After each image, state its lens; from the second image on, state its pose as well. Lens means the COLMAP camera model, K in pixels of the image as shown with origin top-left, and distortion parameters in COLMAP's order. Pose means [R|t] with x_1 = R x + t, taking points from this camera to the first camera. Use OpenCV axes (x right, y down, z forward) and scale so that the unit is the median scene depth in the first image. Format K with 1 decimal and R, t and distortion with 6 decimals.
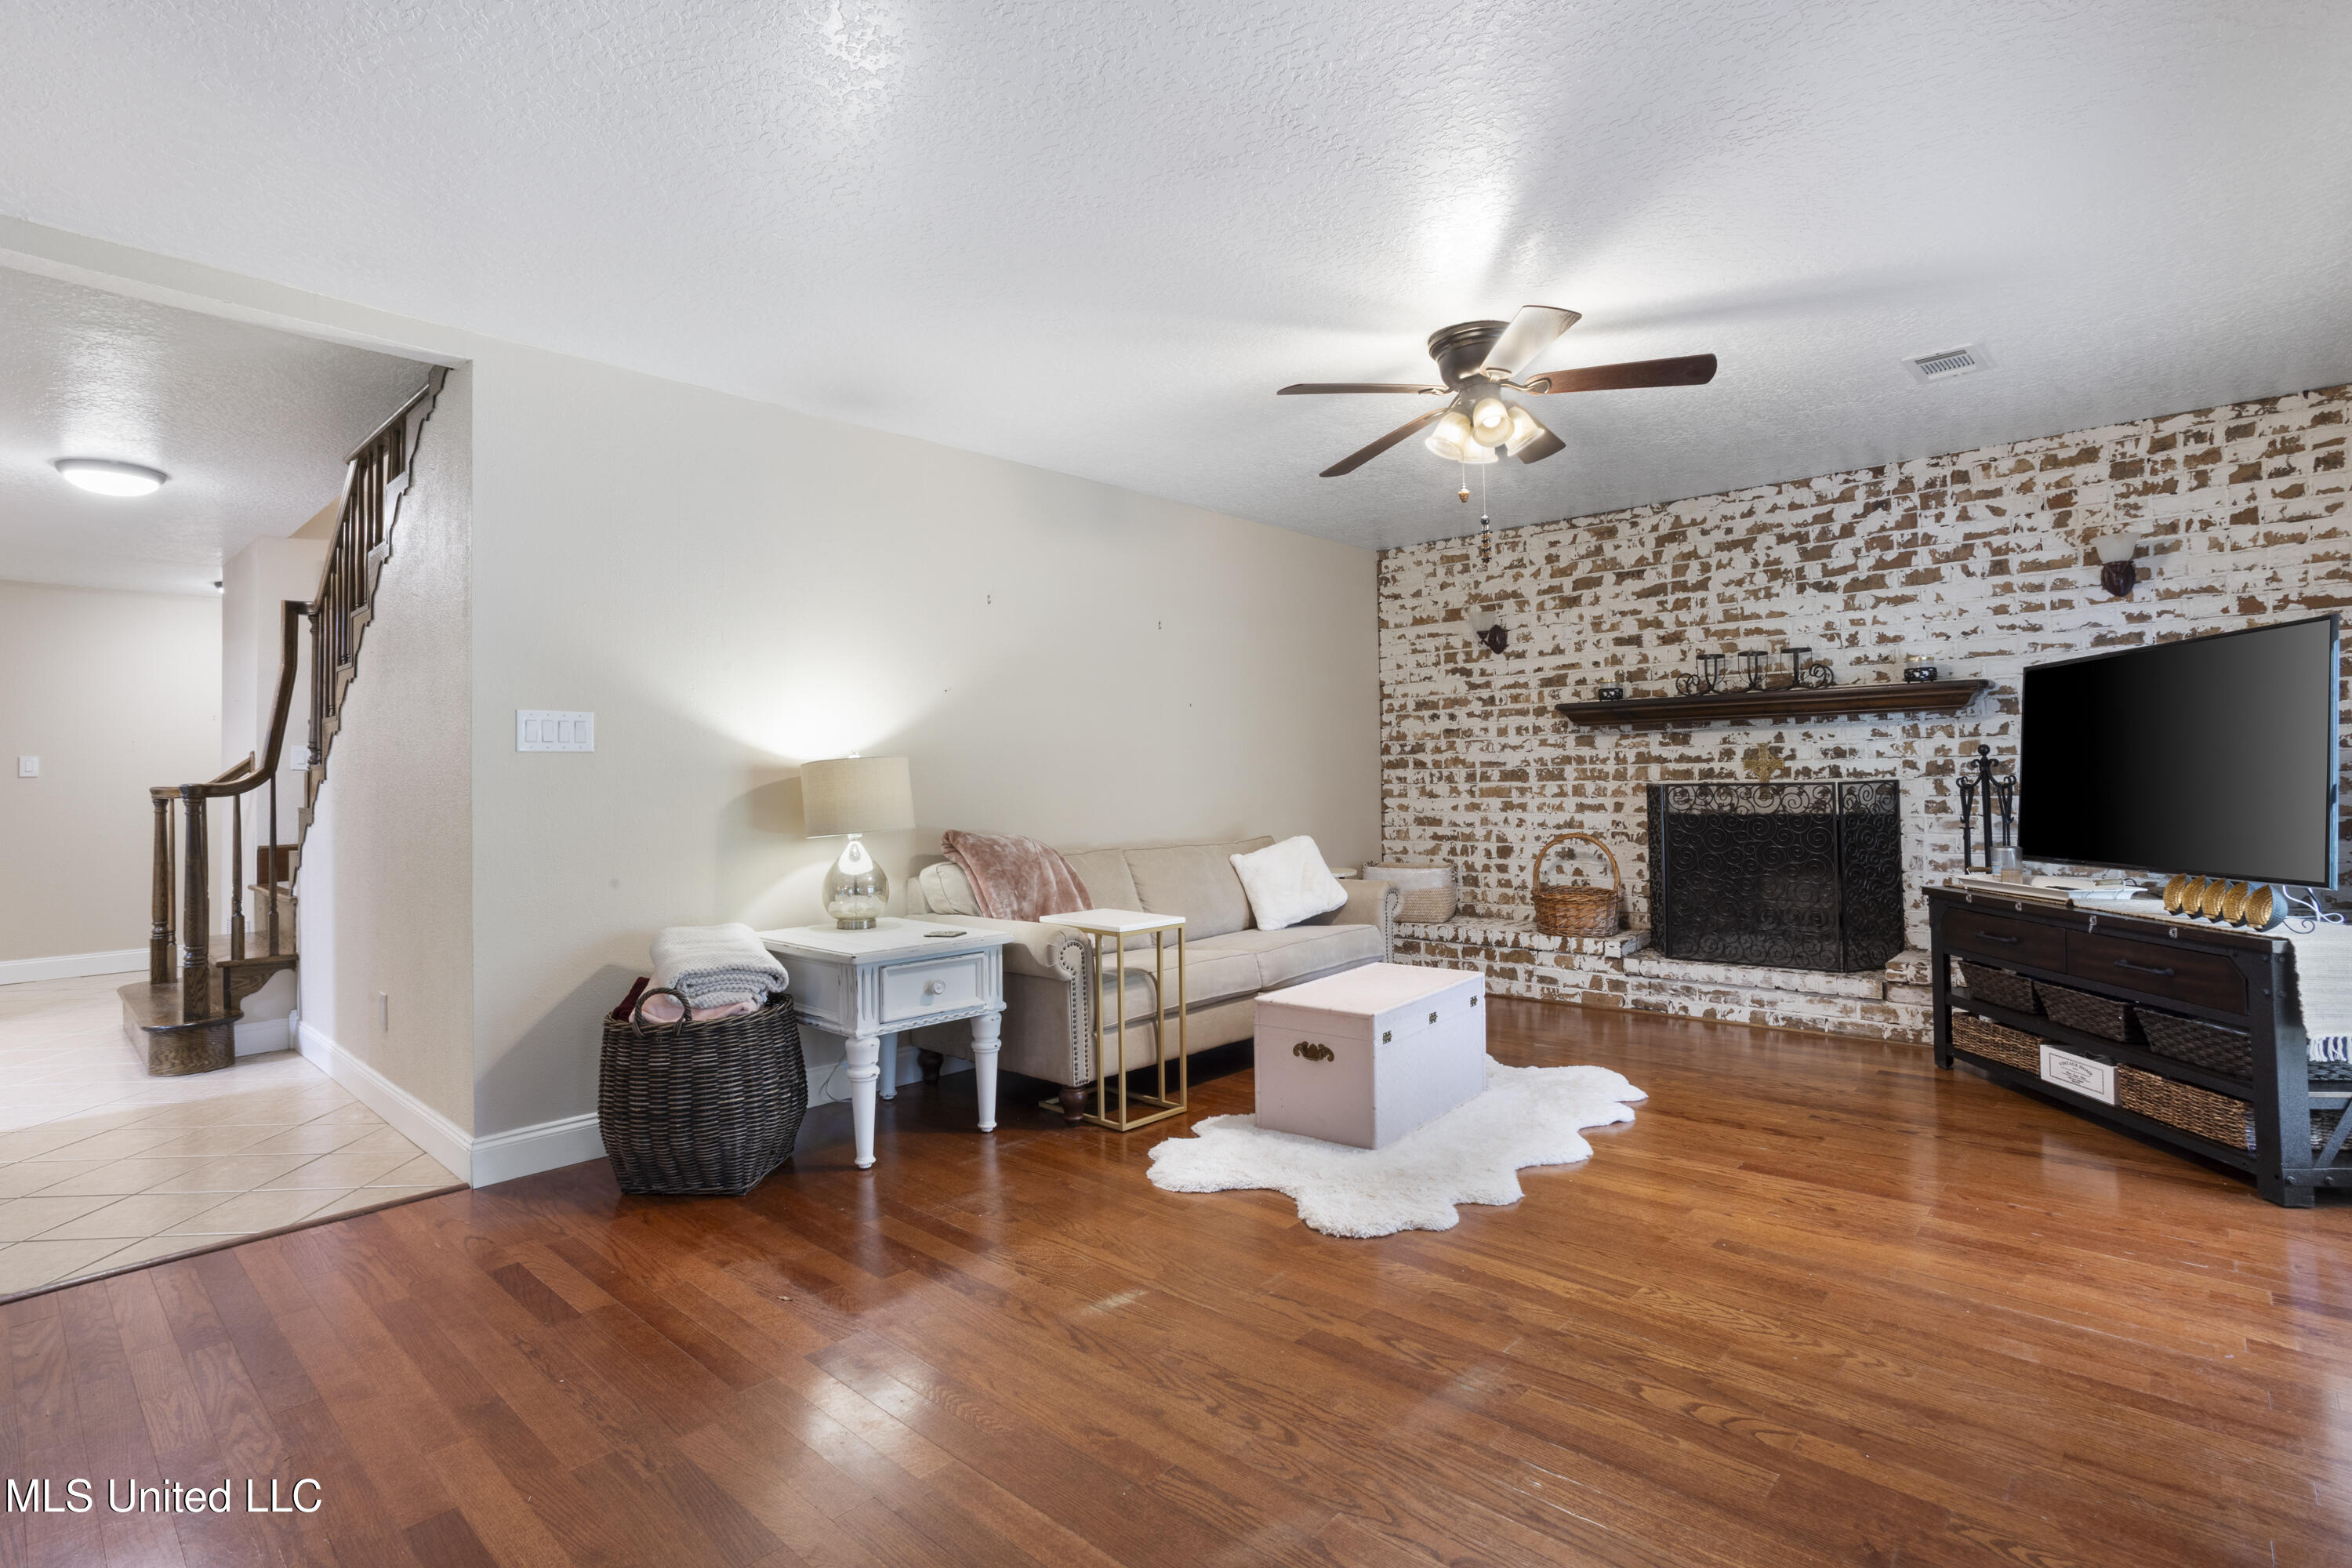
lens RADIAL K [[1128.8, 0, 1154.2], [0, 1128.8, 763.8], [0, 0, 1]] dist [-0.043253, 0.020453]
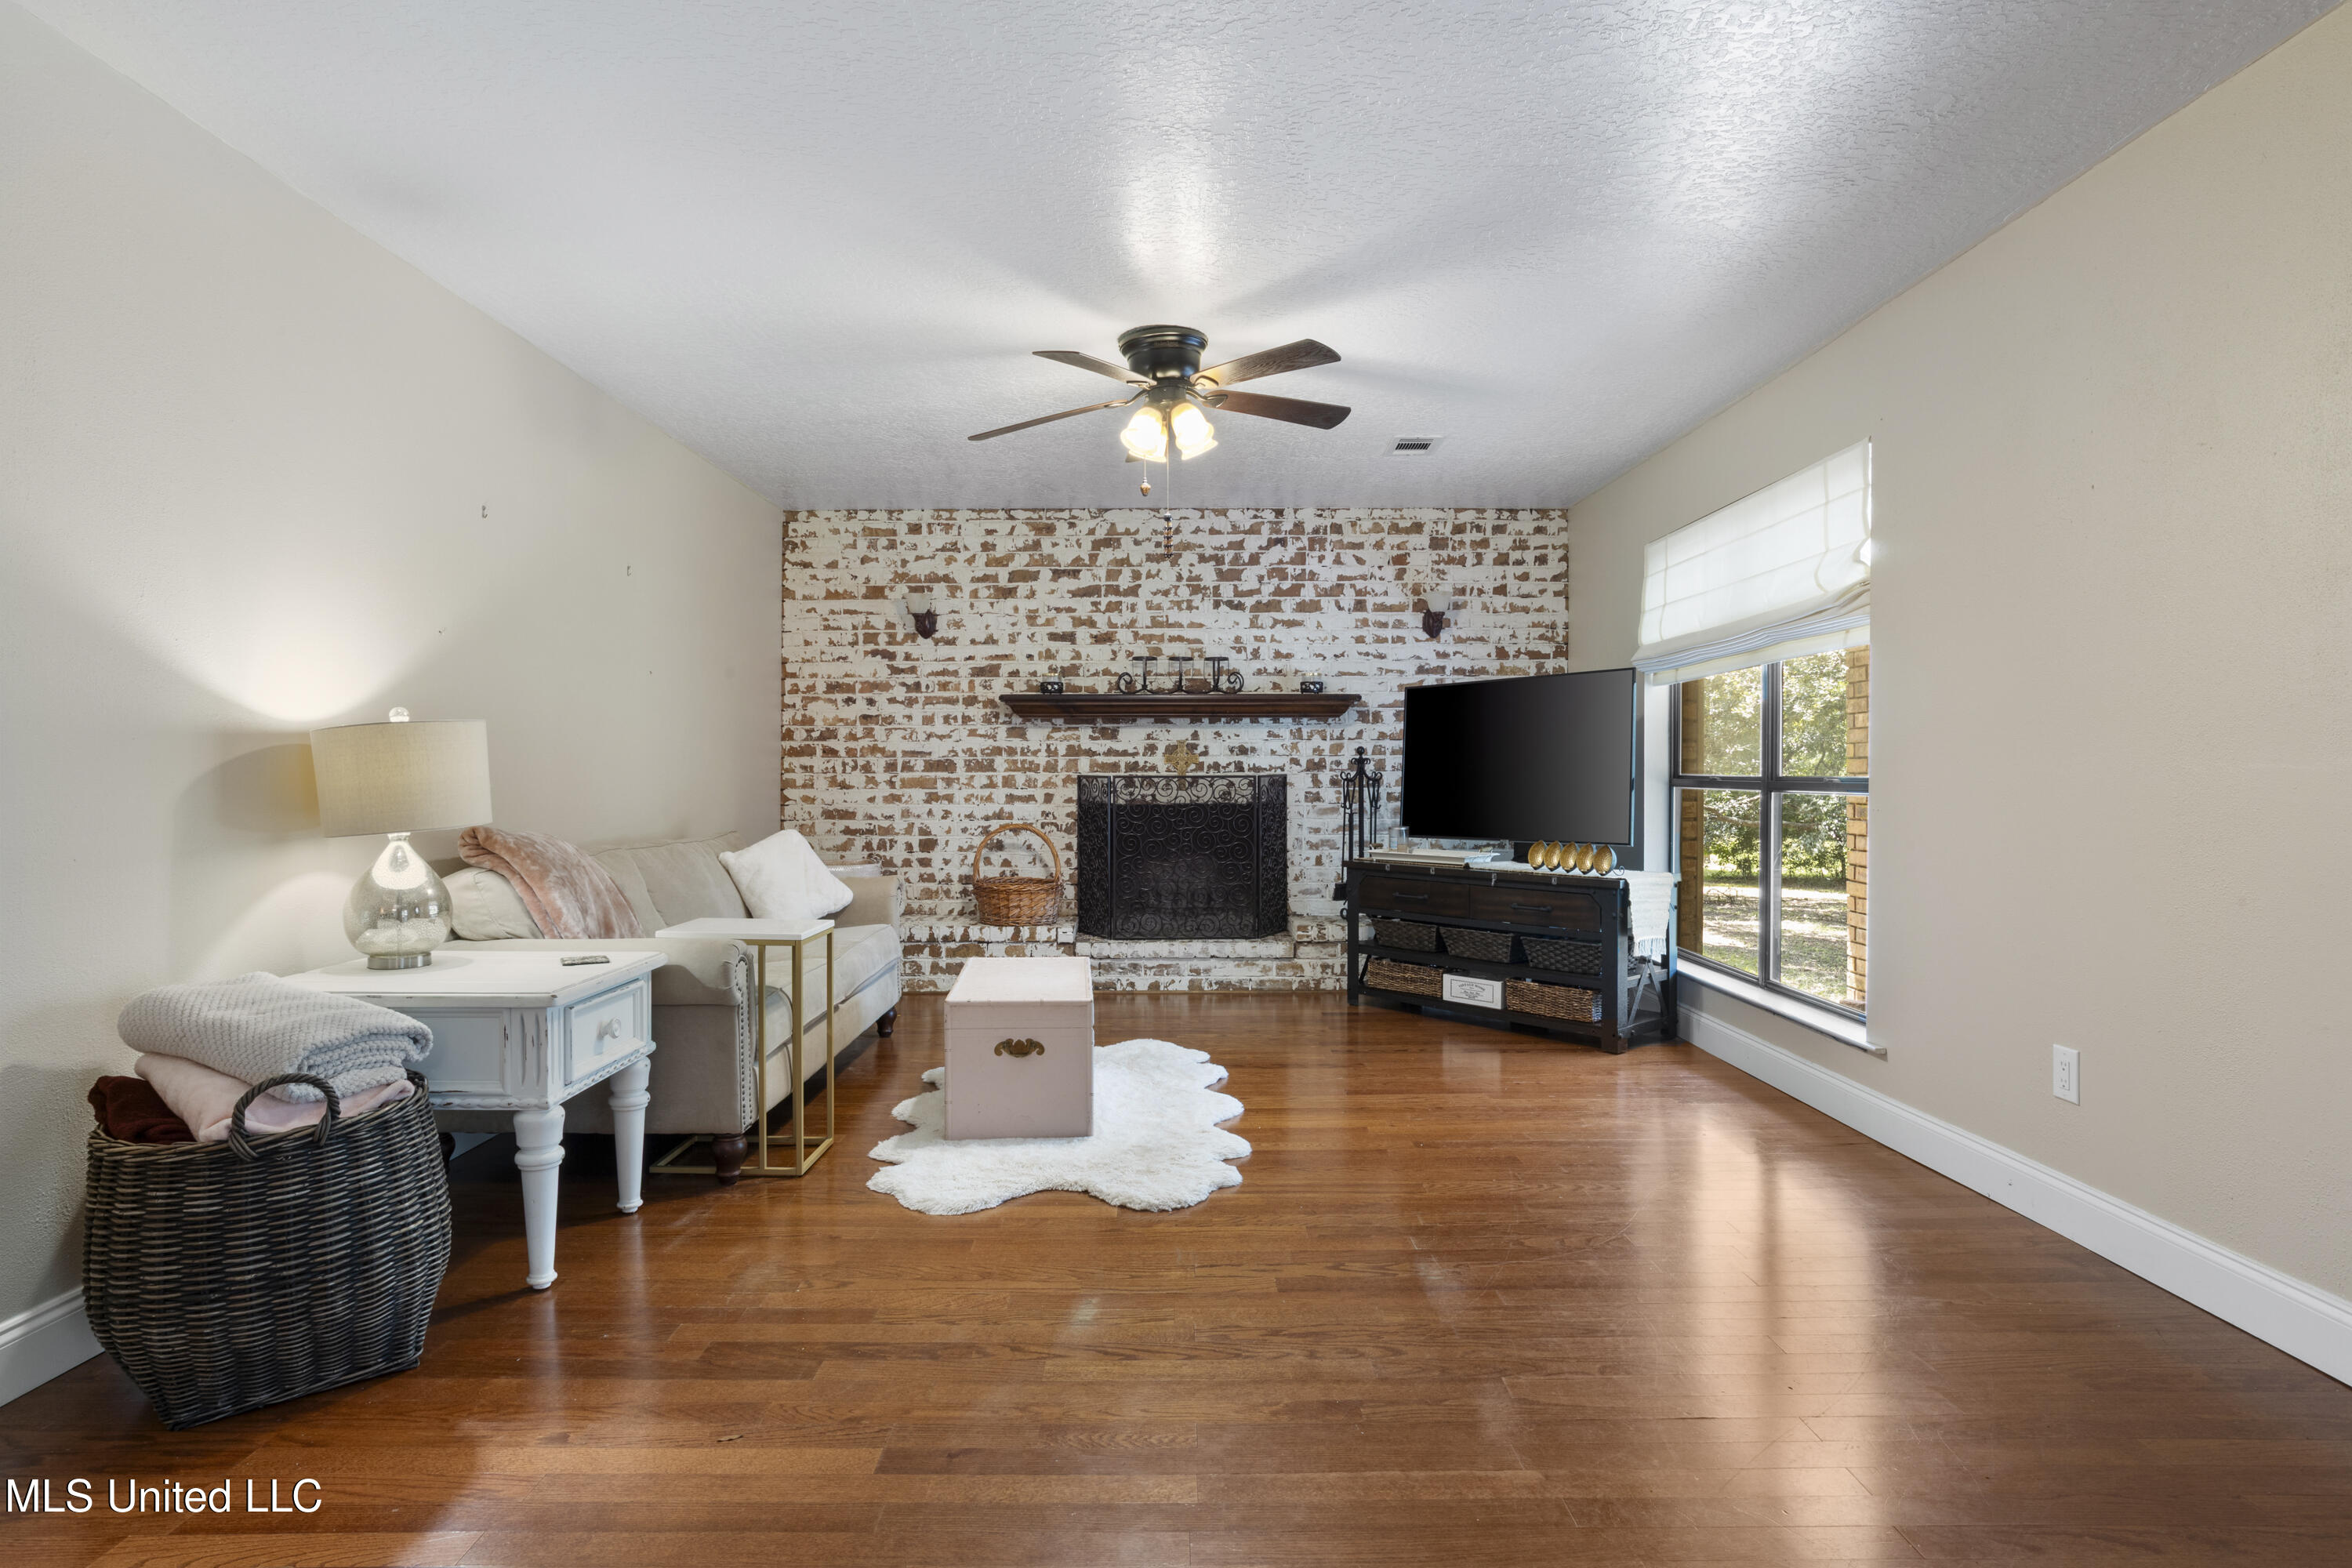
lens RADIAL K [[1269.5, 0, 1168.9], [0, 1269.5, 766.9], [0, 0, 1]] dist [-0.035057, 0.018510]
pose [[0.728018, 0.016214, 0.685367, -0.364095], [-0.020857, 0.999781, -0.001498, 0.011548], [-0.685241, -0.013205, 0.728196, 0.095018]]
